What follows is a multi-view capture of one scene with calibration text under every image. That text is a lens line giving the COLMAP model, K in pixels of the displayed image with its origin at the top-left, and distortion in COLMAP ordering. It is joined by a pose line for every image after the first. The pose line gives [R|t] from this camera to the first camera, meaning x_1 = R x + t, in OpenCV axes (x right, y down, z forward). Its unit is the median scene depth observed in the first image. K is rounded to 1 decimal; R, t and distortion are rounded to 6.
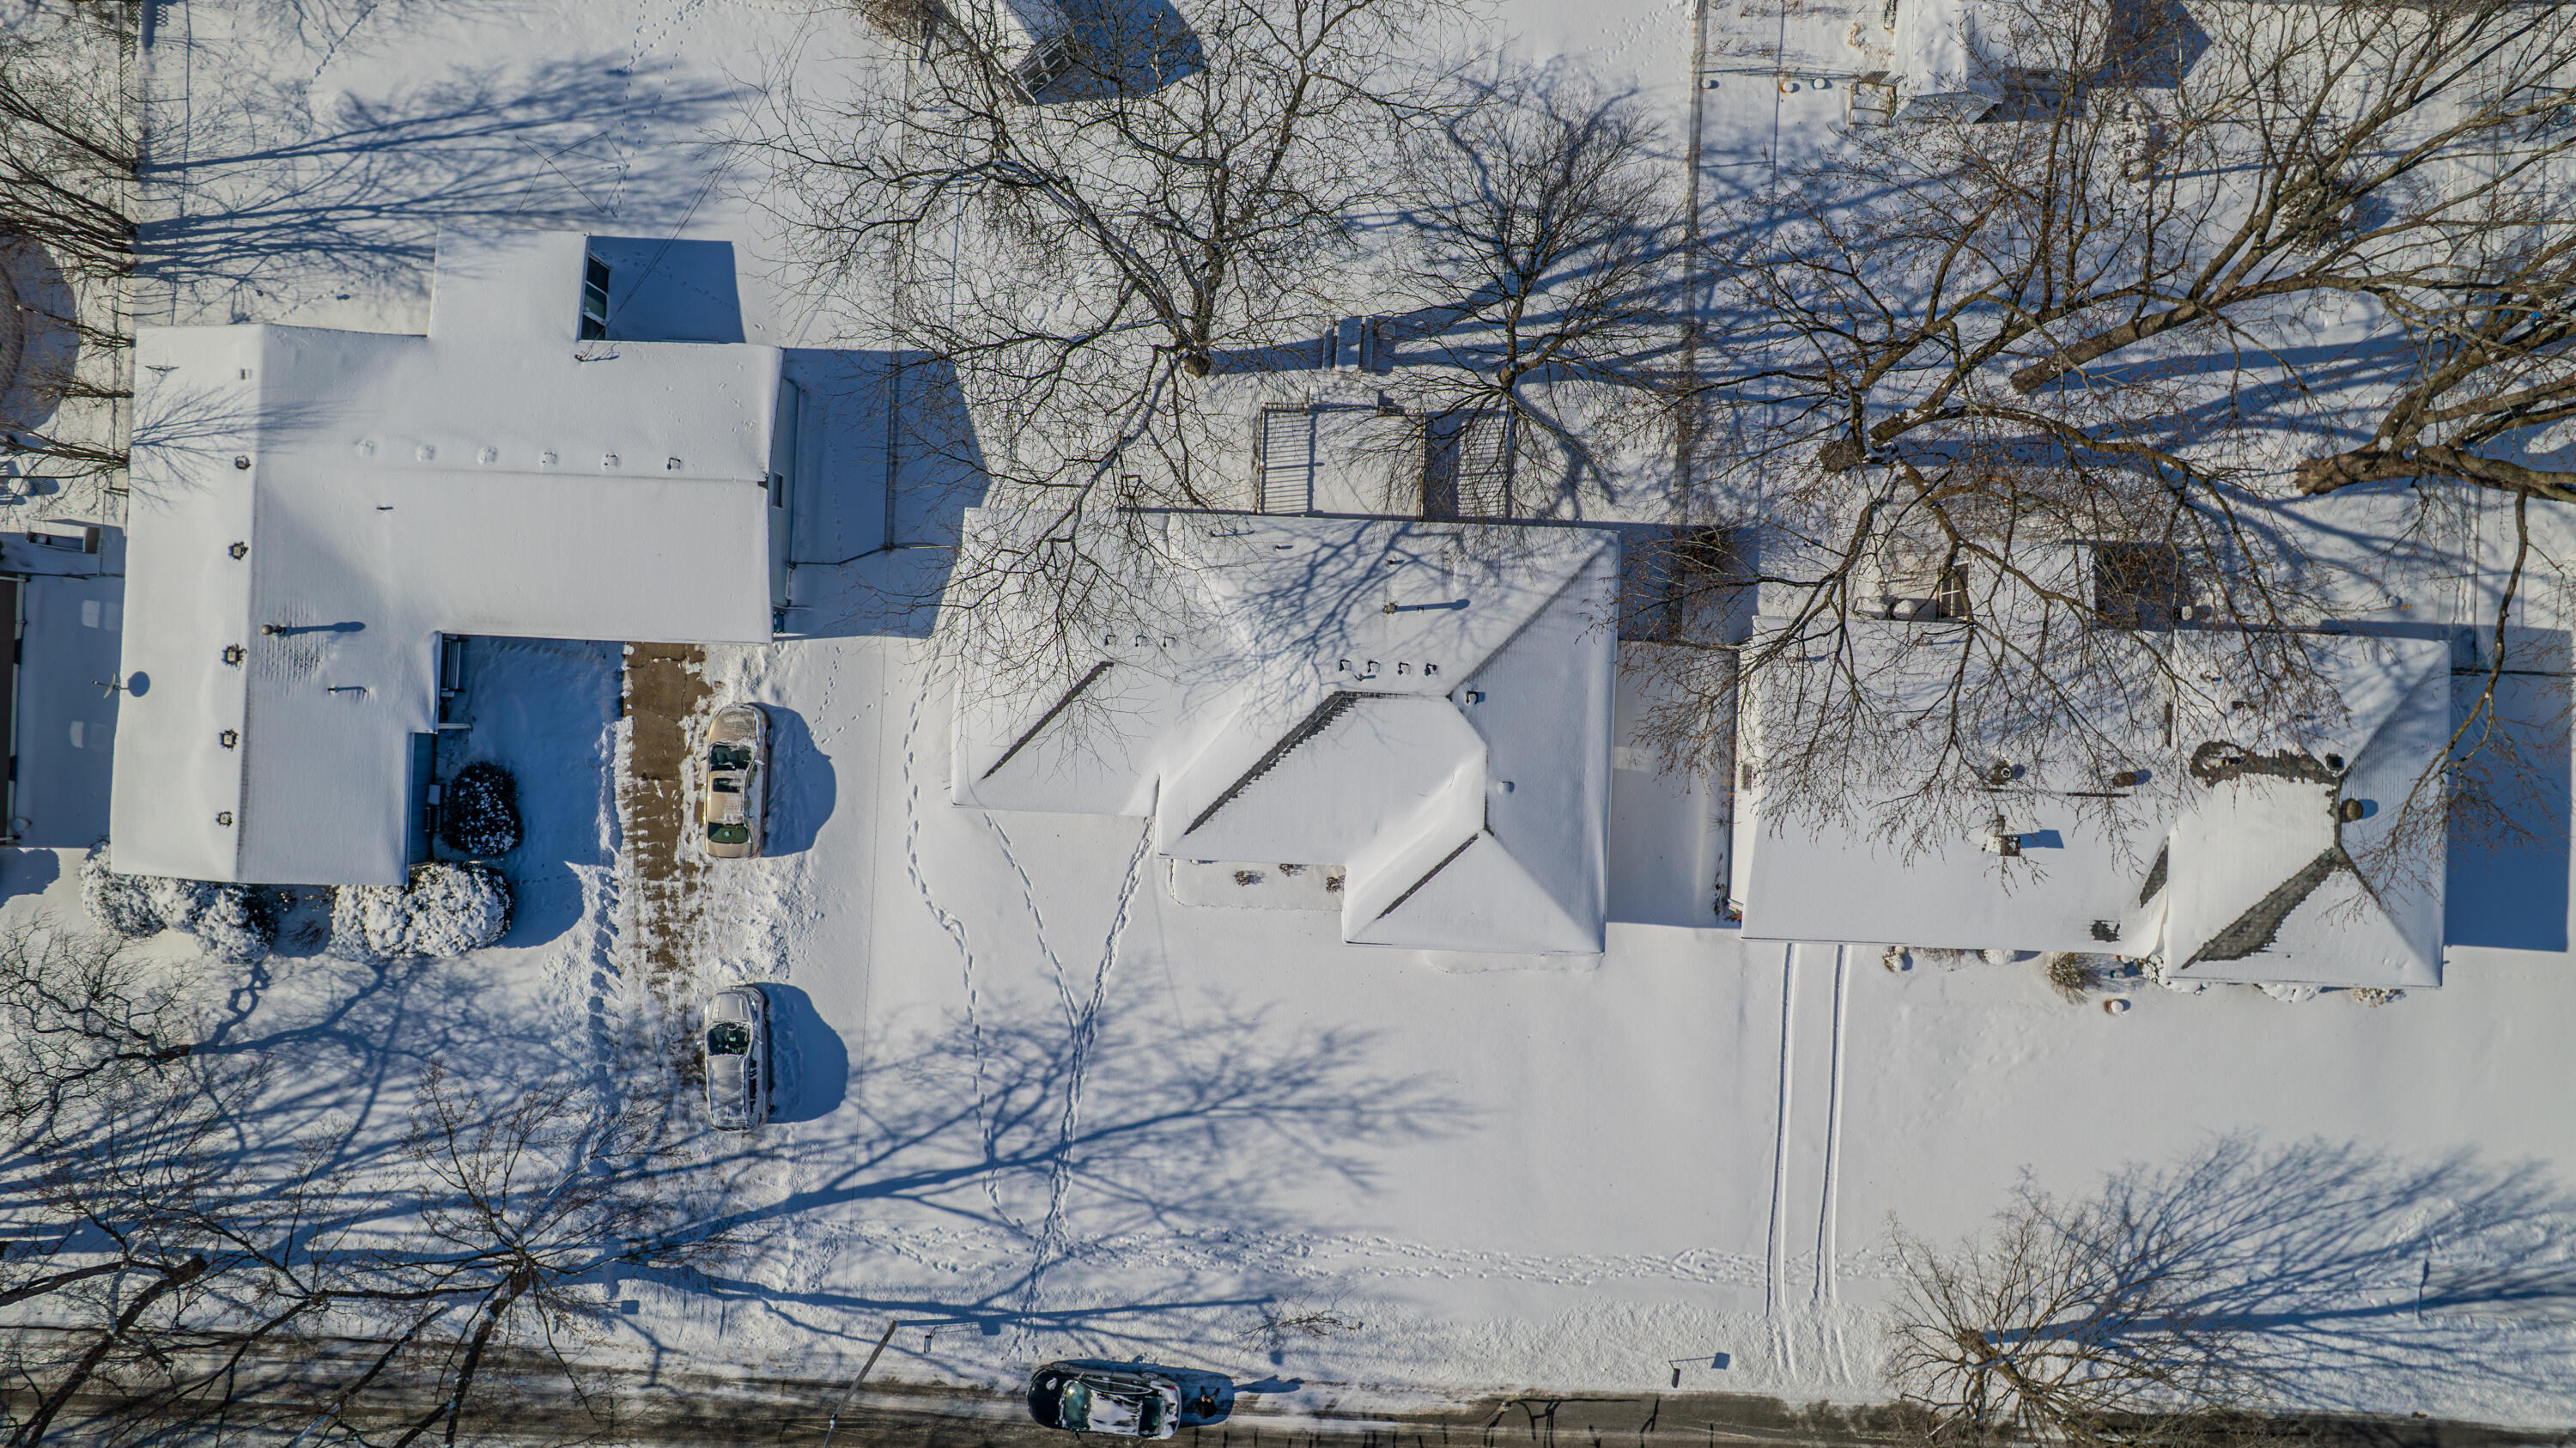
lens RADIAL K [[1705.8, 0, 1288.0], [0, 1705.8, 724.0], [0, 0, 1]] dist [-0.096483, 0.099873]
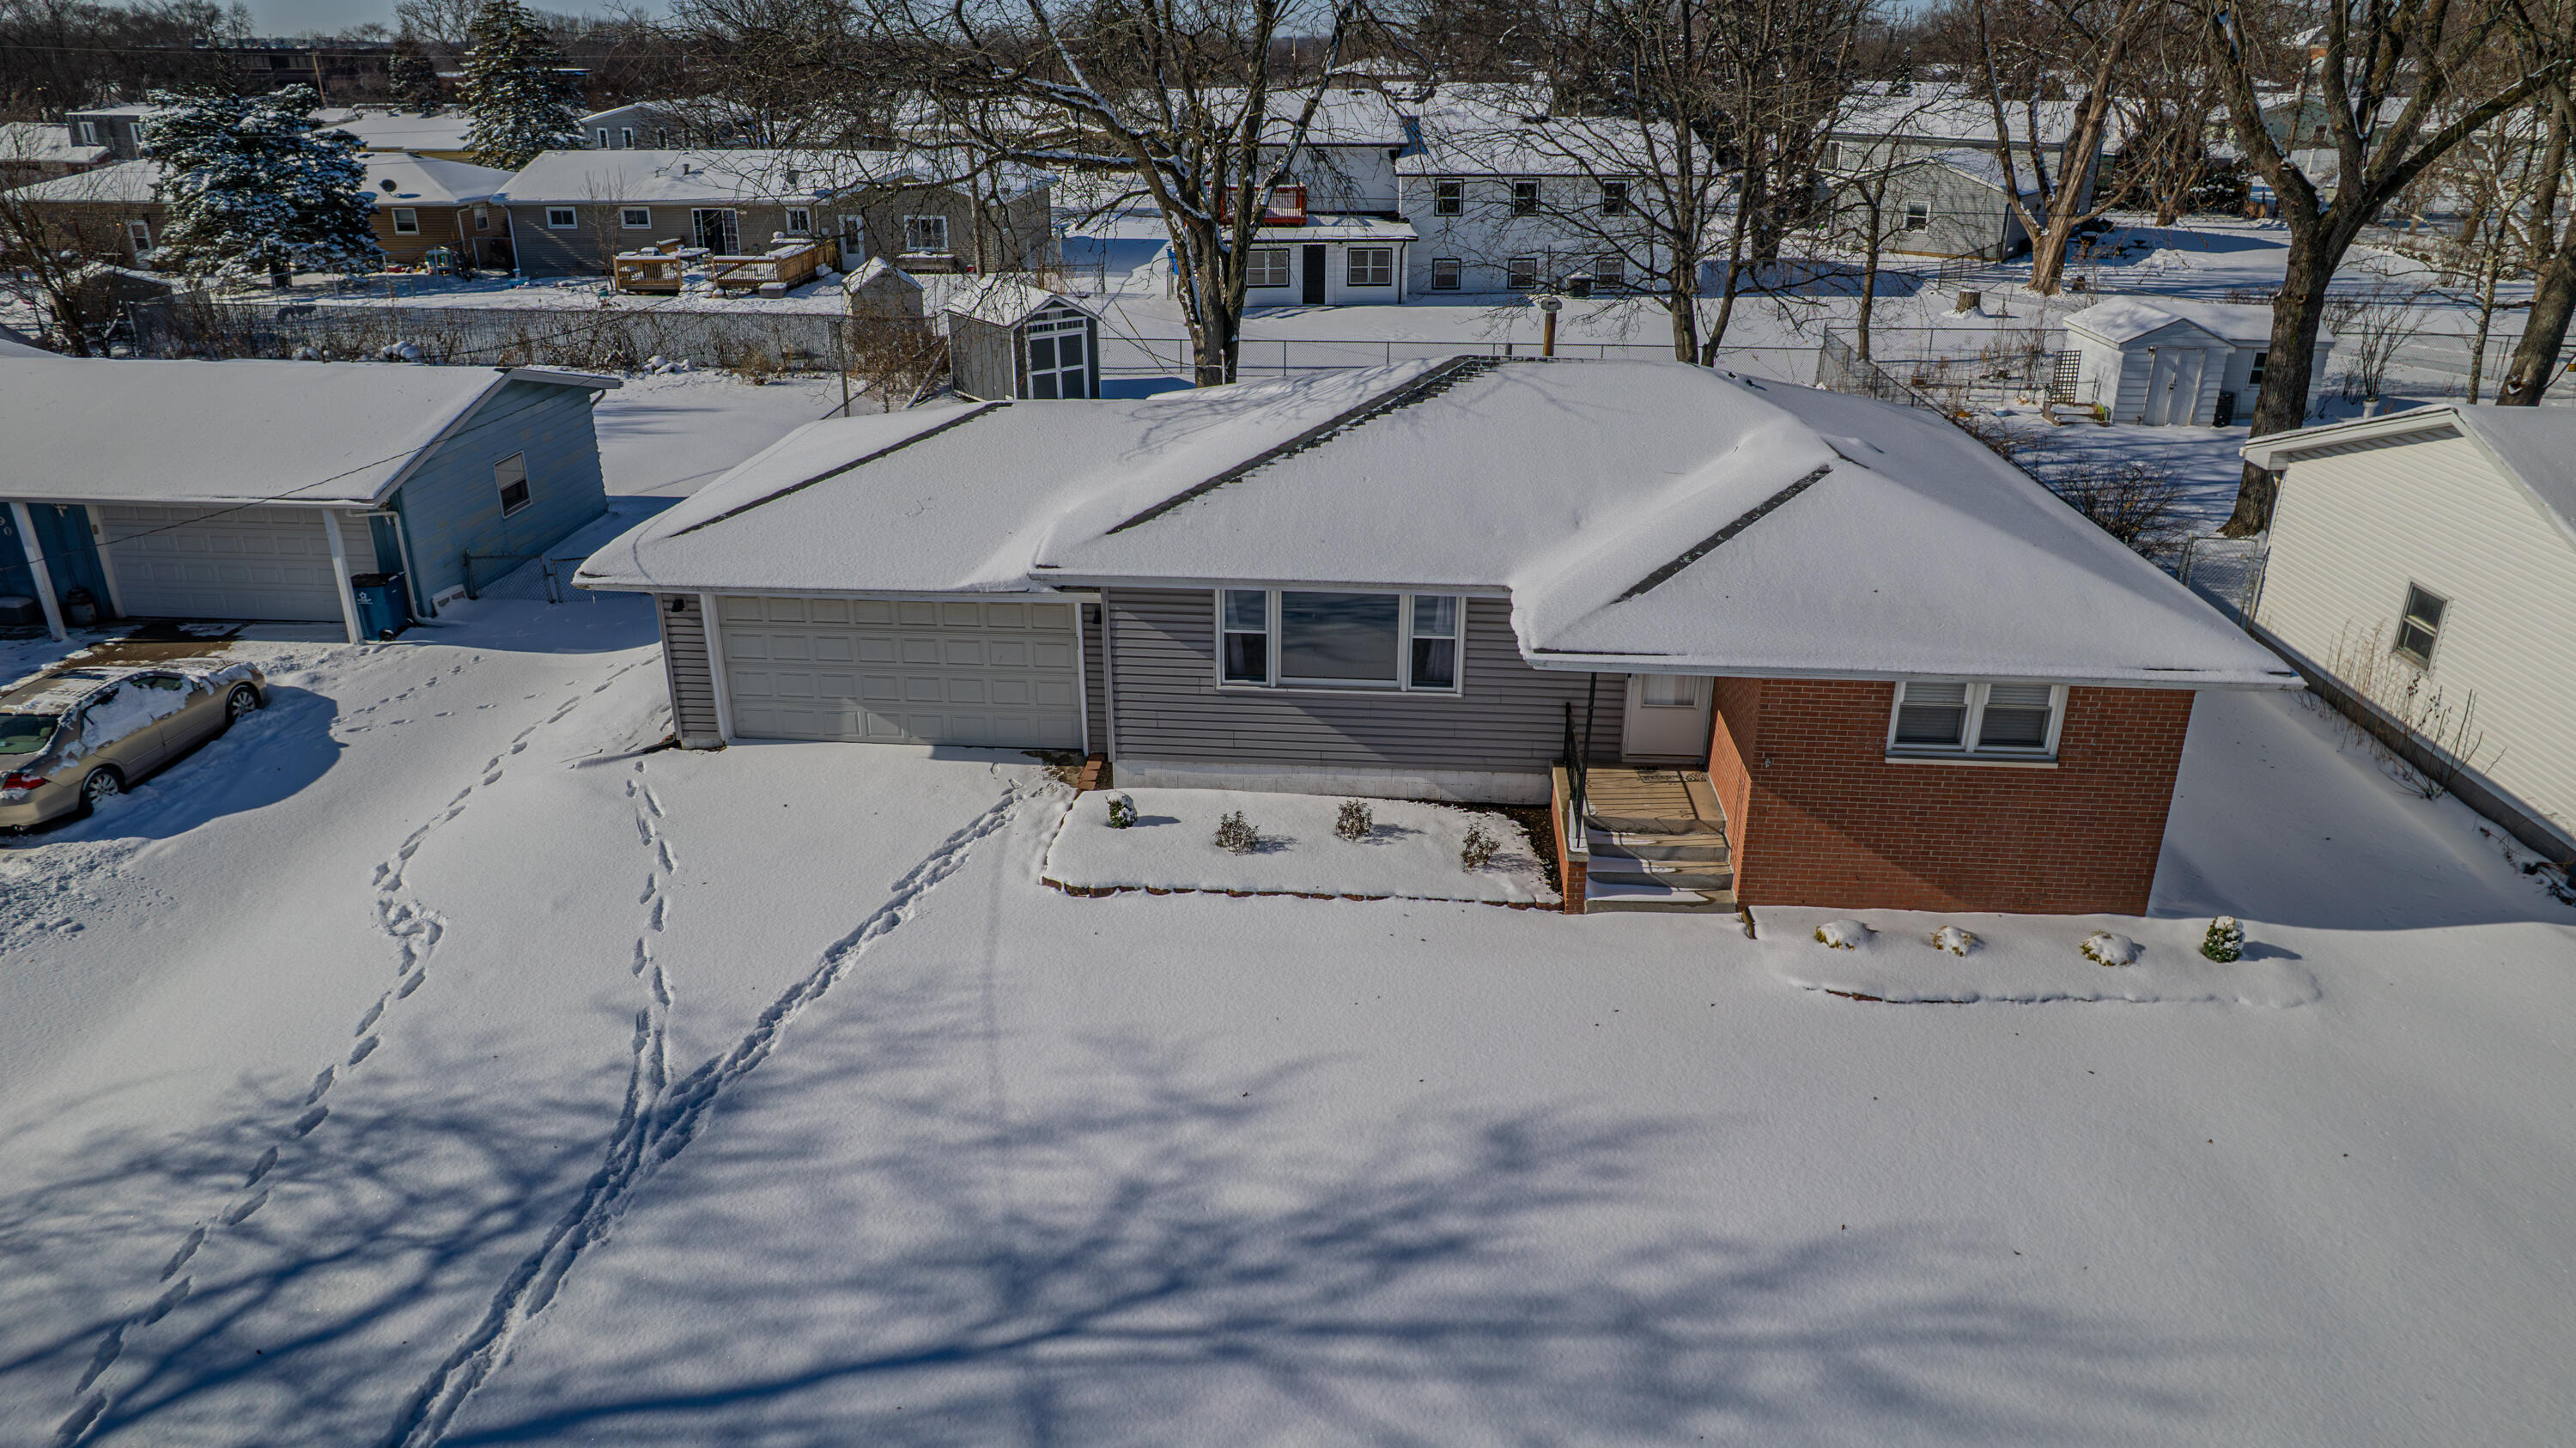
lens RADIAL K [[1705.8, 0, 1288.0], [0, 1705.8, 724.0], [0, 0, 1]] dist [-0.096483, 0.099873]
pose [[0.999486, 0.009571, -0.030599, -0.004477], [-0.032036, 0.336189, -0.941250, 0.426804], [0.001278, 0.941746, 0.336323, 0.837334]]
